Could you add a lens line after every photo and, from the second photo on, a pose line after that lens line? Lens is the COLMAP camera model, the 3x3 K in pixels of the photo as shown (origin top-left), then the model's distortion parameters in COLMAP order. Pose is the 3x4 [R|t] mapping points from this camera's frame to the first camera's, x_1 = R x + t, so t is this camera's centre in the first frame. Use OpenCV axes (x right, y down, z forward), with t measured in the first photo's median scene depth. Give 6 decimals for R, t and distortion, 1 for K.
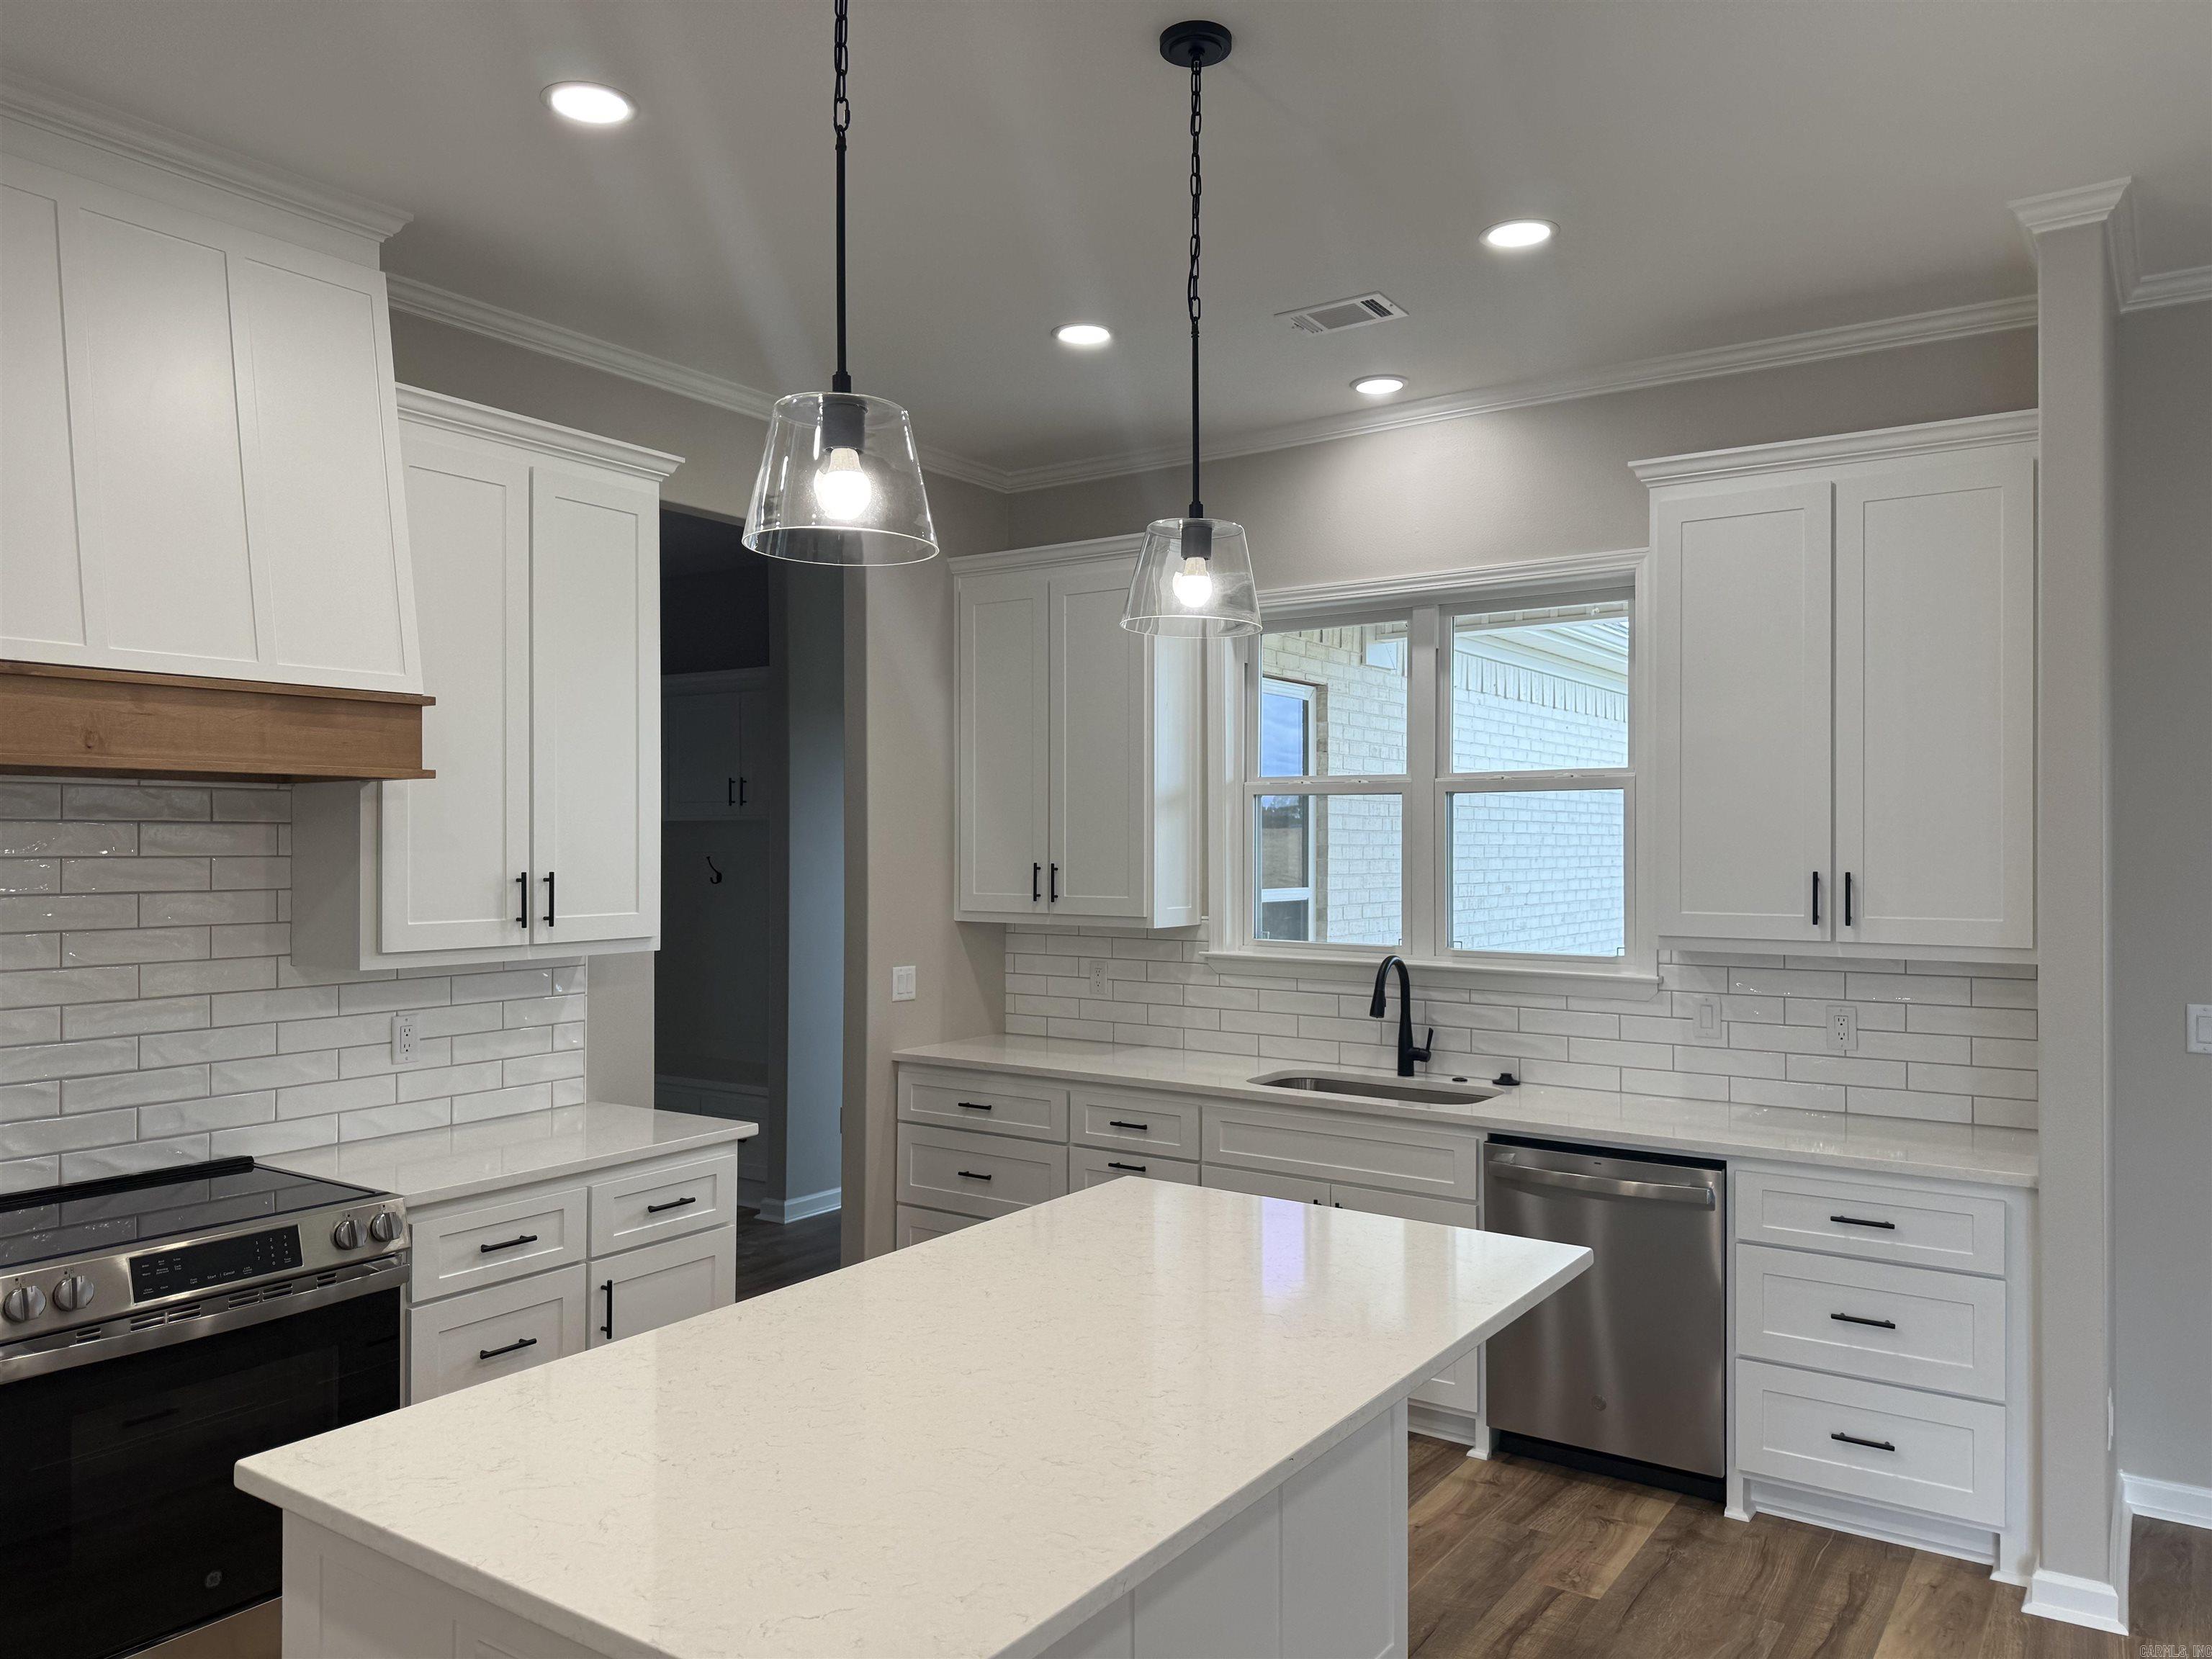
lens RADIAL K [[1571.3, 0, 1126.4], [0, 1571.3, 833.1], [0, 0, 1]] dist [0.053915, -0.050567]
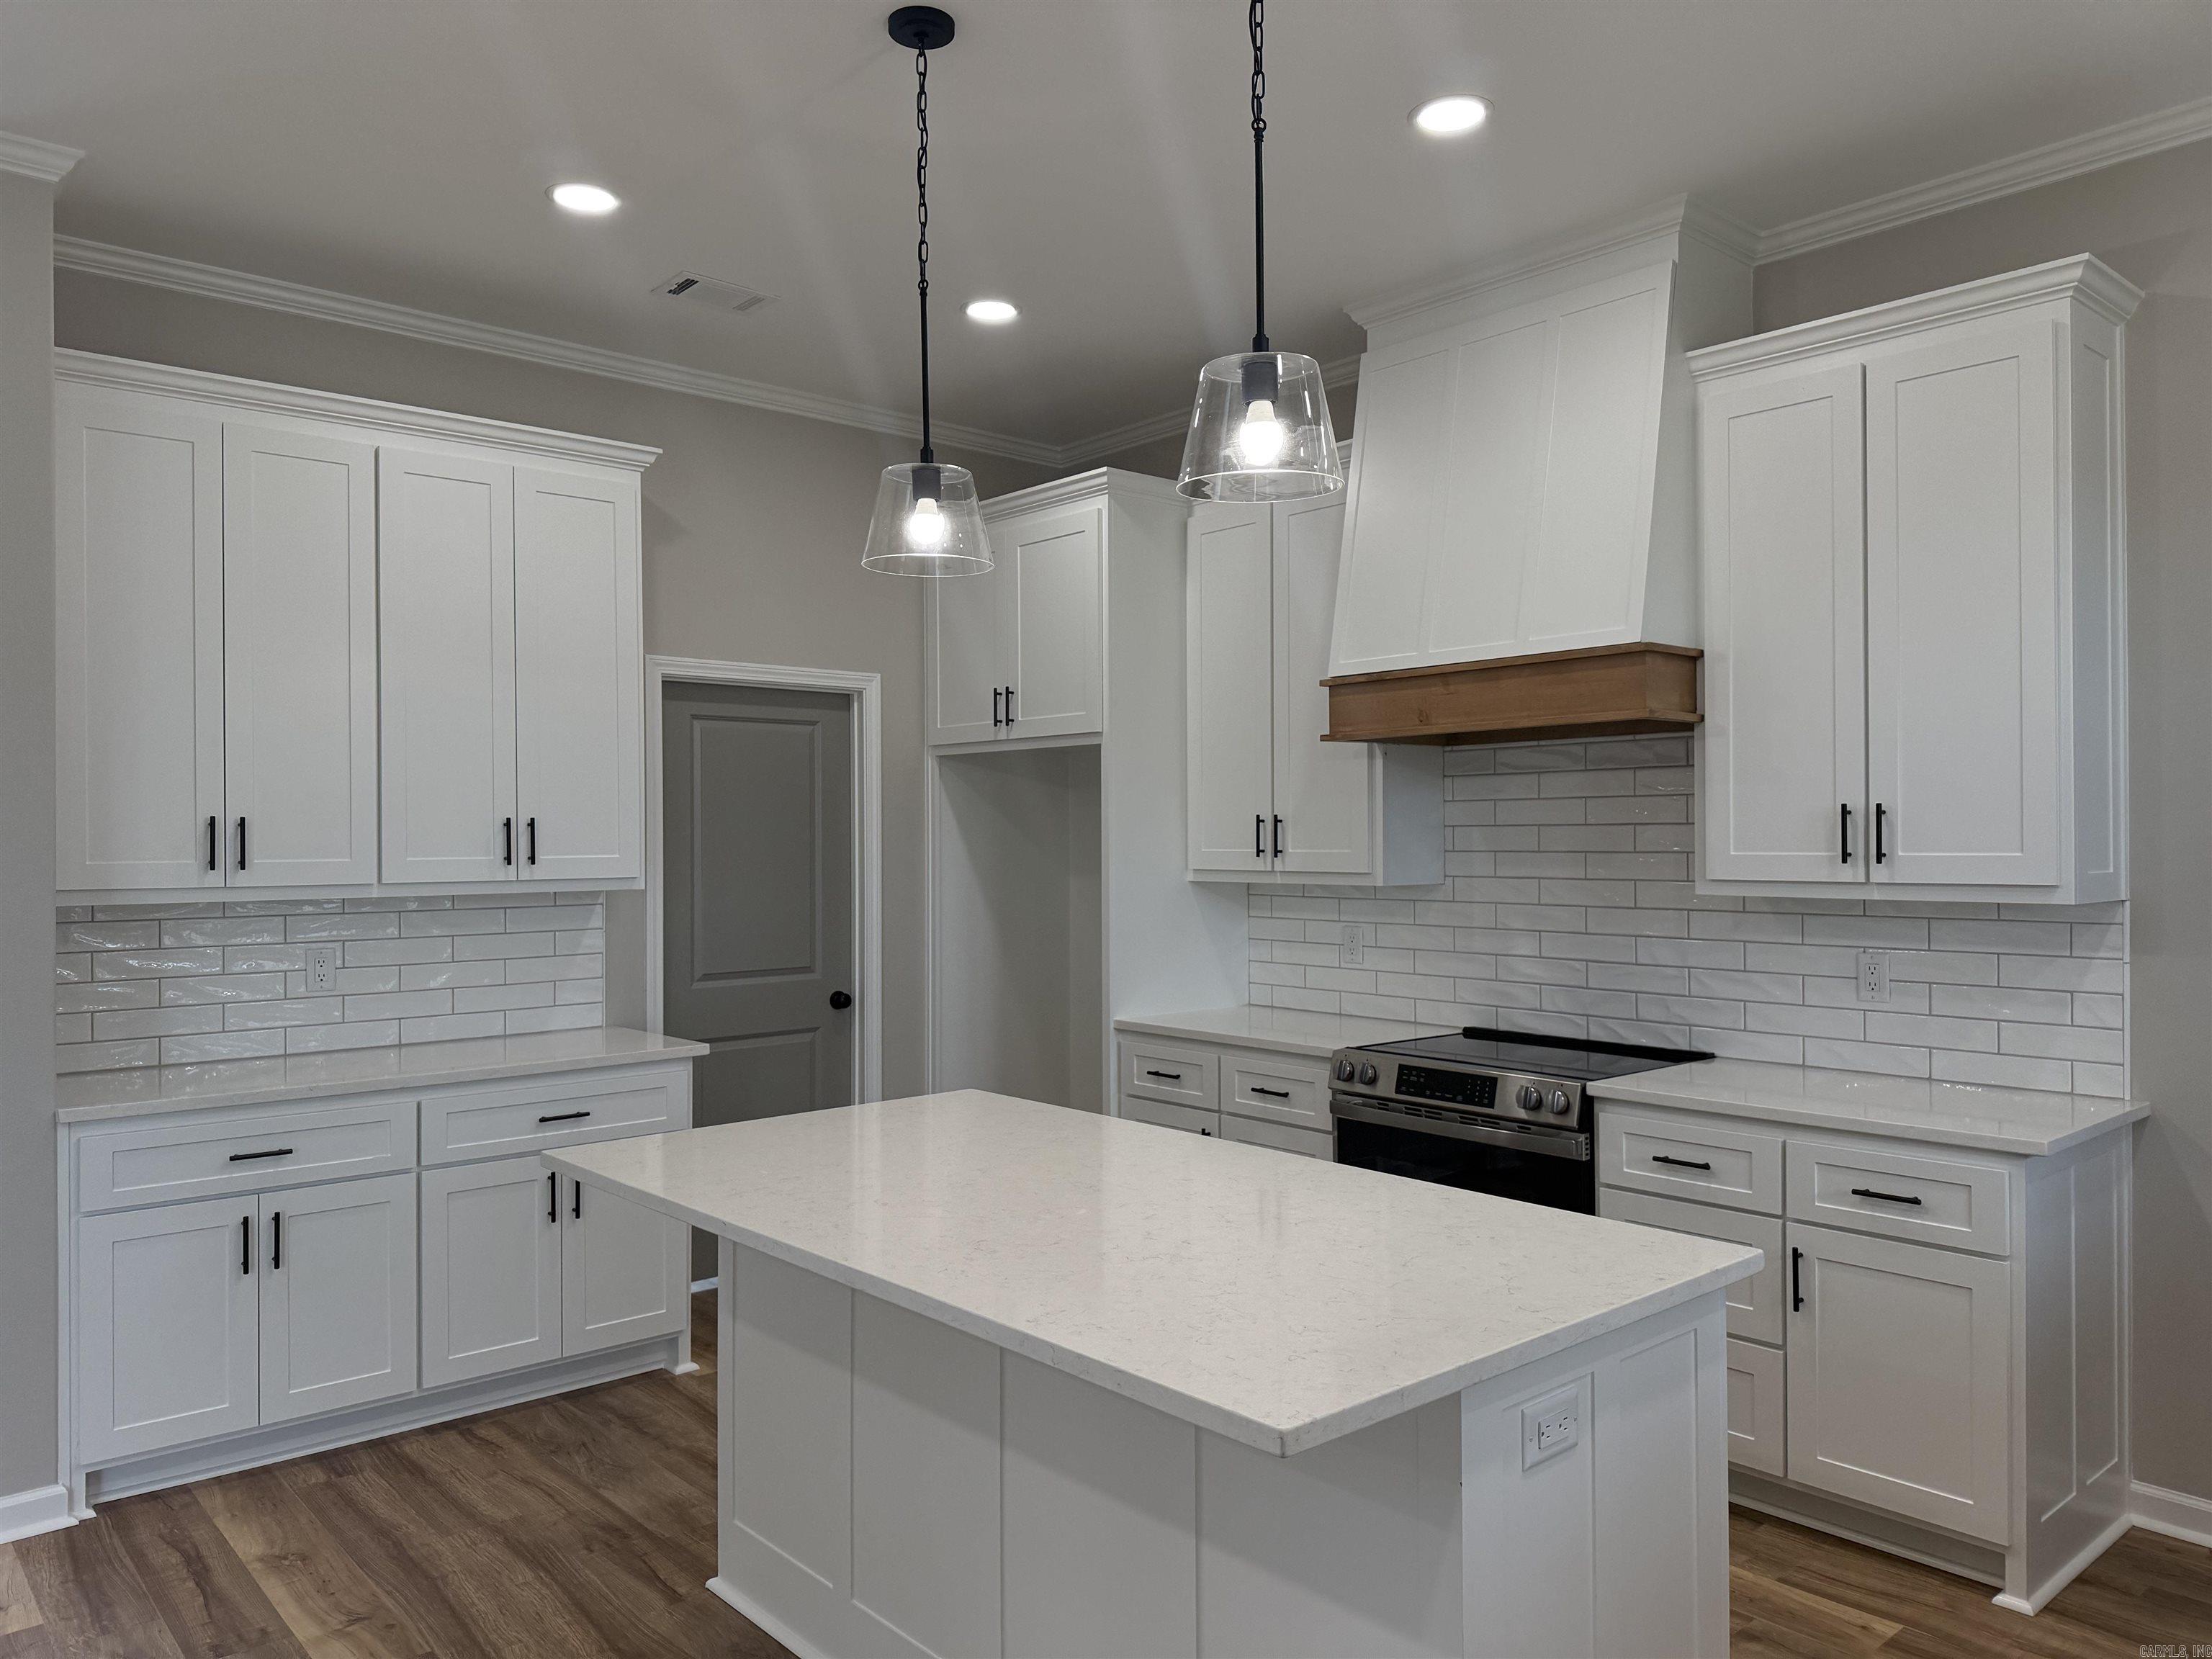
lens RADIAL K [[1571.3, 0, 1109.3], [0, 1571.3, 833.2], [0, 0, 1]] dist [0.053915, -0.050567]
pose [[-0.263944, -0.002105, -0.964536, 0.614735], [0.011958, 0.999914, -0.005454, 0.040430], [0.964464, -0.012974, -0.263896, 0.803330]]
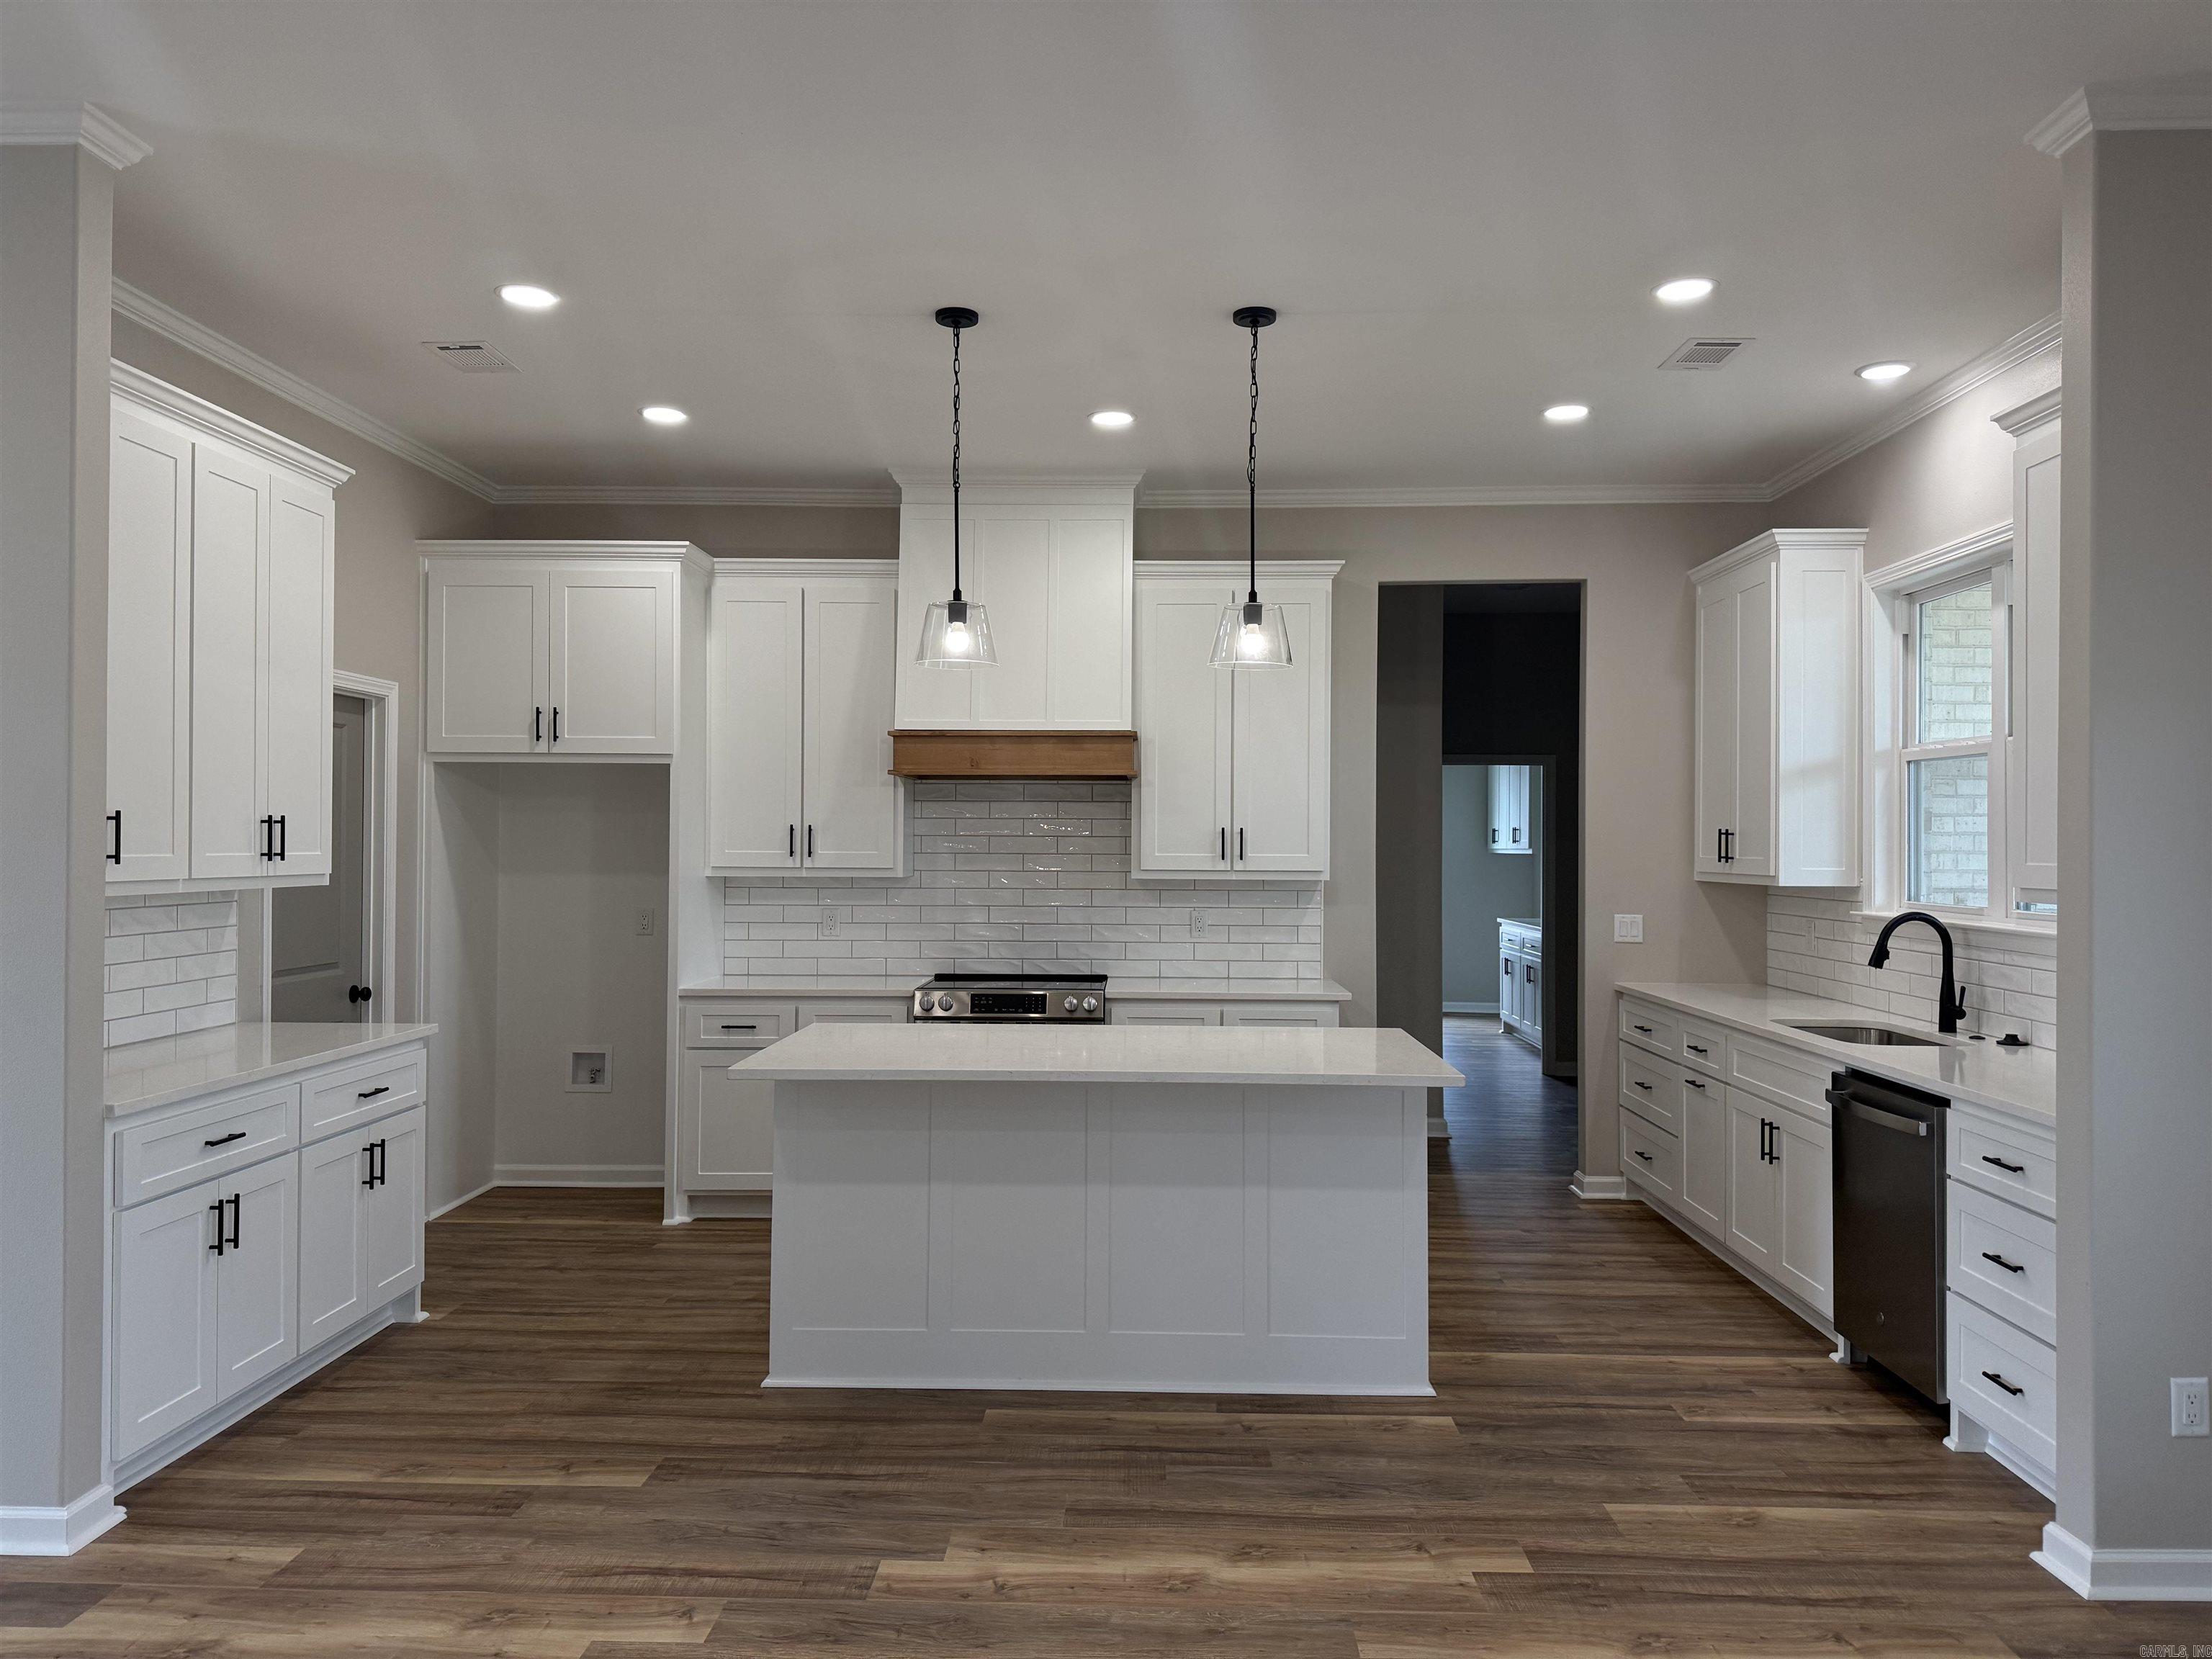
lens RADIAL K [[1571.3, 0, 1114.7], [0, 1571.3, 826.7], [0, 0, 1]] dist [0.053915, -0.050567]
pose [[0.537616, -0.008709, -0.843145, 0.956367], [0.000890, 0.999952, -0.009761, 0.038896], [0.843190, 0.004498, 0.537598, -0.011247]]
